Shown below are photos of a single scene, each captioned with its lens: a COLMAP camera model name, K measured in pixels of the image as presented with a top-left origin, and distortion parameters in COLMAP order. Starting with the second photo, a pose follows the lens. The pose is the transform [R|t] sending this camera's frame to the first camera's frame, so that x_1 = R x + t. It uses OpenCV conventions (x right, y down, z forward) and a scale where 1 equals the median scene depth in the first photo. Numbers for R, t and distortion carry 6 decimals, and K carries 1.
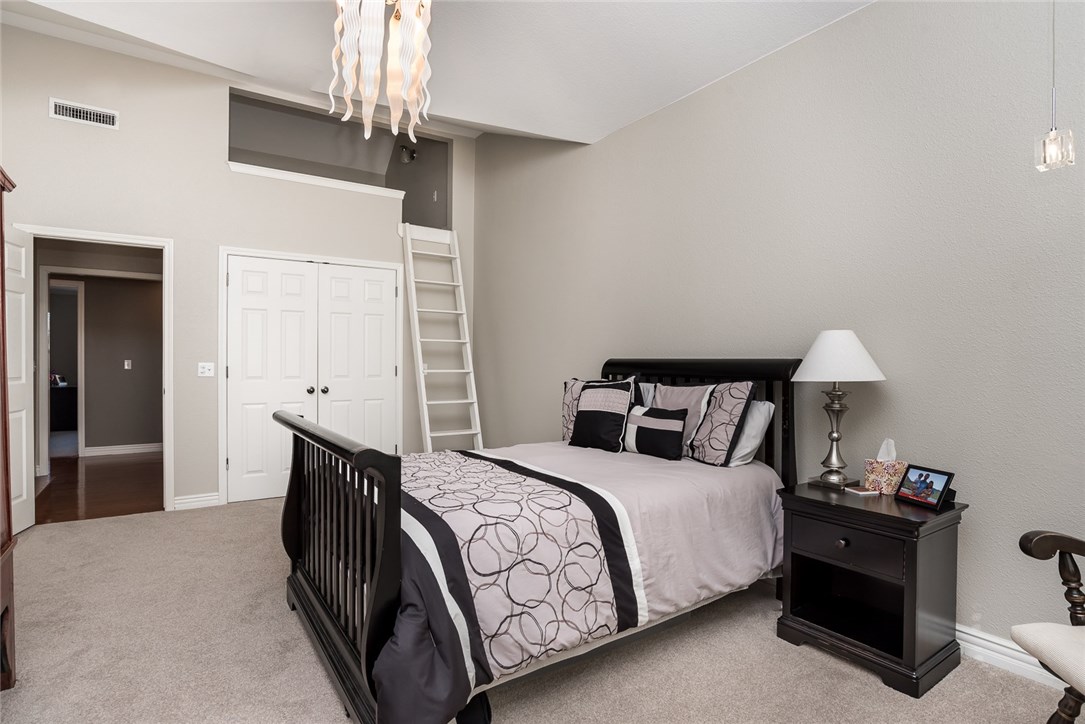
lens RADIAL K [[564.5, 0, 539.6], [0, 564.5, 358.8], [0, 0, 1]] dist [-0.028779, 0.000868]
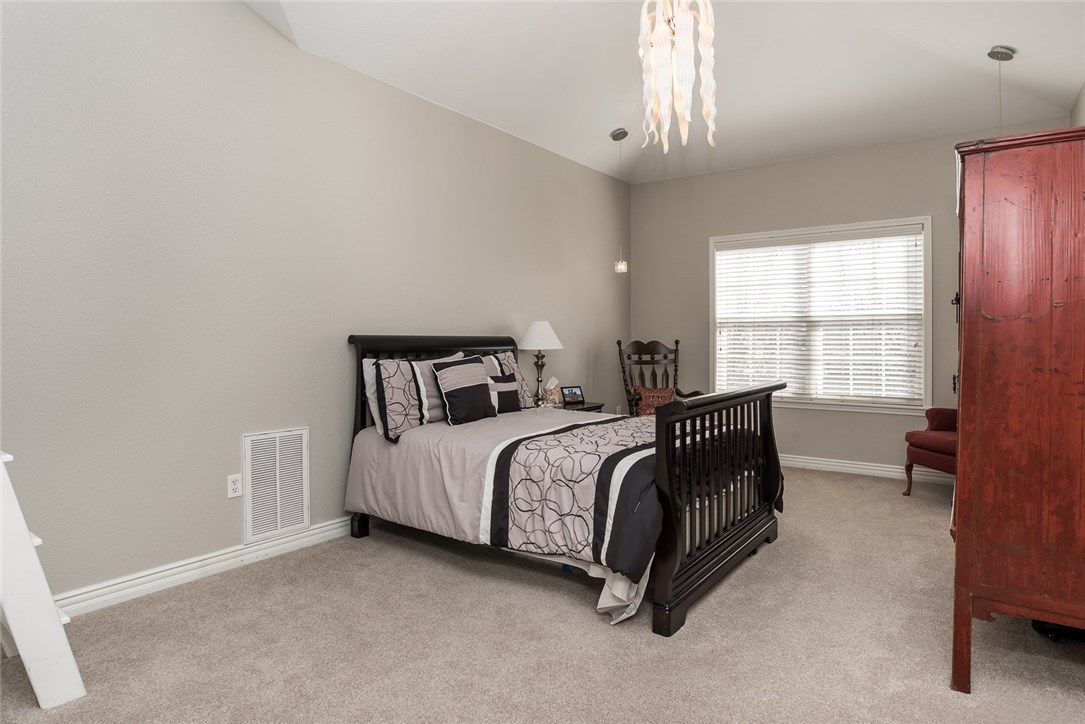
lens RADIAL K [[564.5, 0, 539.6], [0, 564.5, 358.8], [0, 0, 1]] dist [-0.028779, 0.000868]
pose [[-0.301988, -0.027215, 0.952923, -1.203155], [0.000319, 0.999589, 0.028648, 0.018409], [-0.953312, 0.008956, -0.301856, 1.538467]]
